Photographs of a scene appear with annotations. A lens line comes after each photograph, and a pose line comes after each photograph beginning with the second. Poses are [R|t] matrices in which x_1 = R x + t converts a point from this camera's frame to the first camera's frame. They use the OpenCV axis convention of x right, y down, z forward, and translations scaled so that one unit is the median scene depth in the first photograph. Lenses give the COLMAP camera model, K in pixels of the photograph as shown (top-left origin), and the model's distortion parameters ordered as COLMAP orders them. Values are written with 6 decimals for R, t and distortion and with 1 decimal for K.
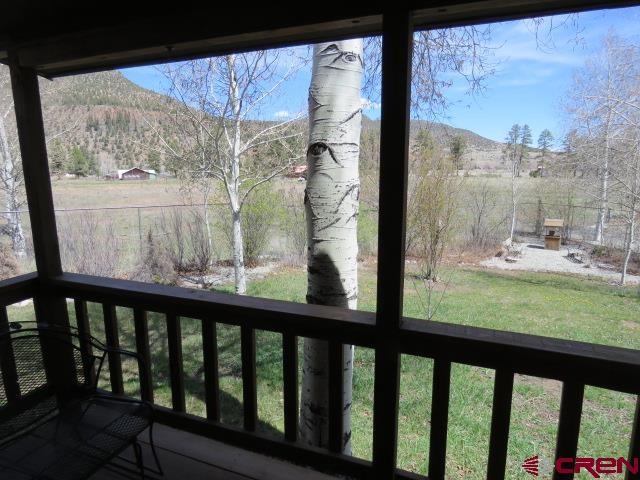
lens RADIAL K [[404.6, 0, 317.2], [0, 404.6, 239.6], [0, 0, 1]] dist [-0.006052, -0.003414]
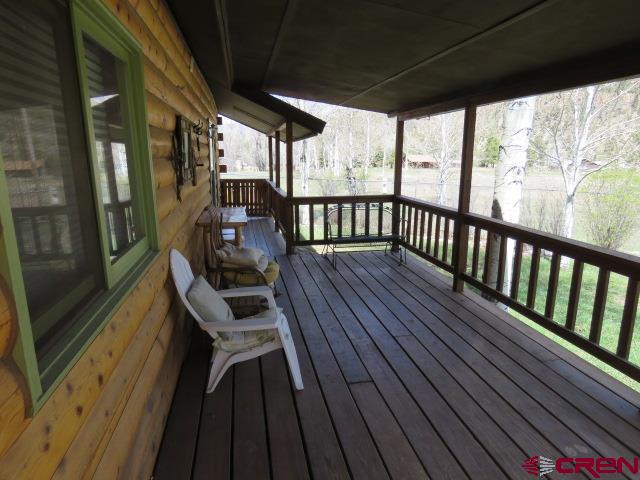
lens RADIAL K [[404.6, 0, 321.4], [0, 404.6, 240.2], [0, 0, 1]] dist [-0.006052, -0.003414]
pose [[0.543561, 0.186133, -0.818471, 1.259537], [-0.165152, 0.979758, 0.113133, 0.153514], [0.822962, 0.073677, 0.563299, -0.875800]]
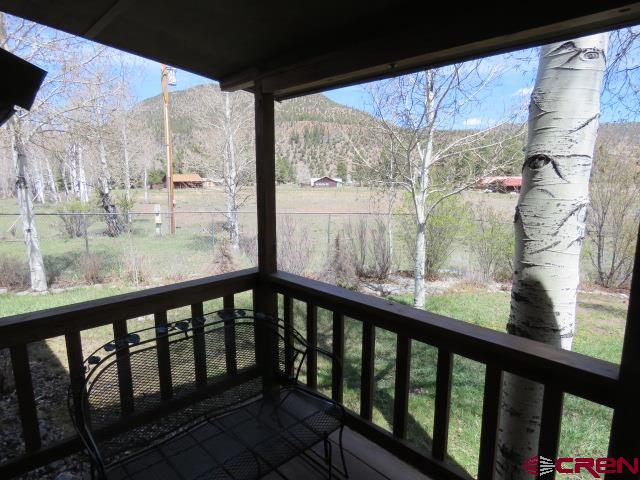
lens RADIAL K [[404.6, 0, 318.5], [0, 404.6, 239.6], [0, 0, 1]] dist [-0.006052, -0.003414]
pose [[0.907390, 0.076297, -0.413307, -0.054679], [-0.086088, 0.996275, -0.005086, -0.008555], [0.411379, 0.040196, 0.910578, 0.005537]]
